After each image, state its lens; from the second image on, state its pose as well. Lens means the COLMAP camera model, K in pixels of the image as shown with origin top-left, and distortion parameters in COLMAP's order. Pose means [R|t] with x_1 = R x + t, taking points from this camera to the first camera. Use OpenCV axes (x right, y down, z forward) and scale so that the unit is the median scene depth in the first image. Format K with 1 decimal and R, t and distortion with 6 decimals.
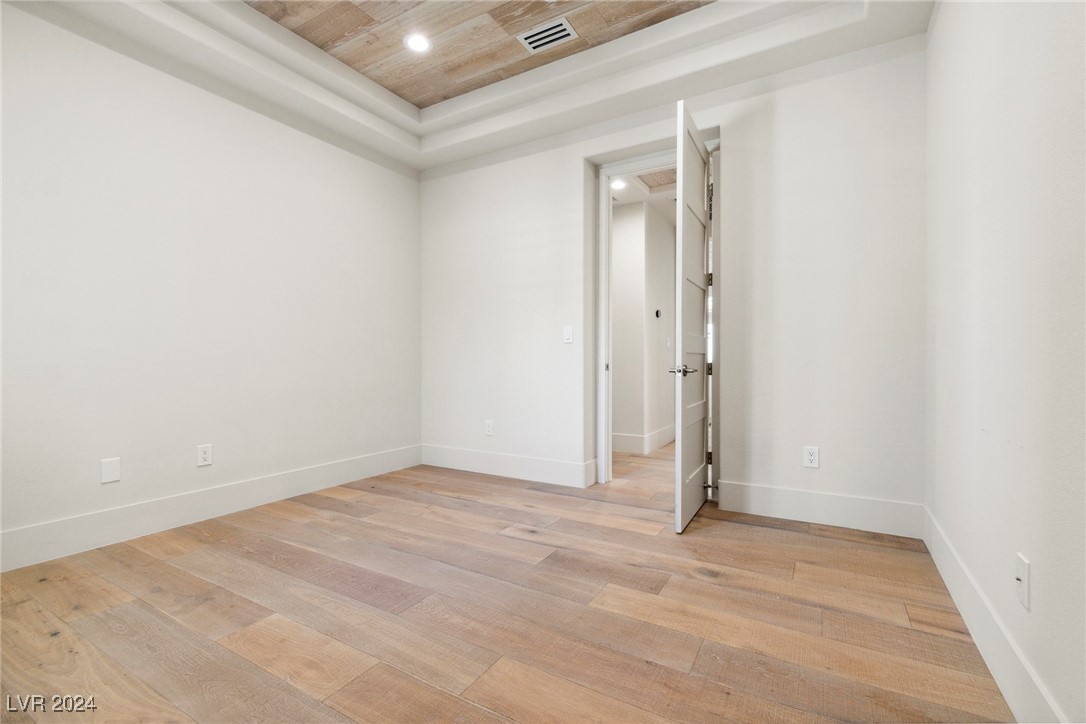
lens RADIAL K [[479.7, 0, 543.0], [0, 479.7, 360.8], [0, 0, 1]] dist [0.006514, -0.003189]
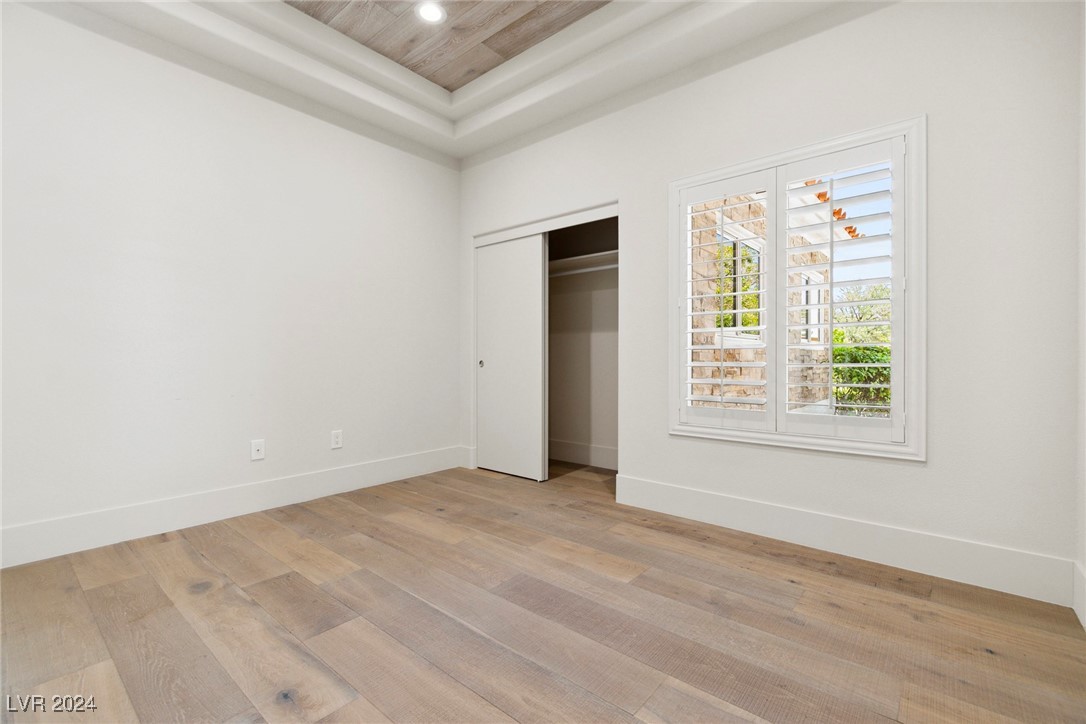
lens RADIAL K [[479.7, 0, 543.0], [0, 479.7, 359.7], [0, 0, 1]] dist [0.006514, -0.003189]
pose [[-0.984925, -0.000276, 0.172984, -0.540144], [0.001506, 0.999947, 0.010172, -0.008878], [-0.172977, 0.010279, -0.984872, 2.074672]]
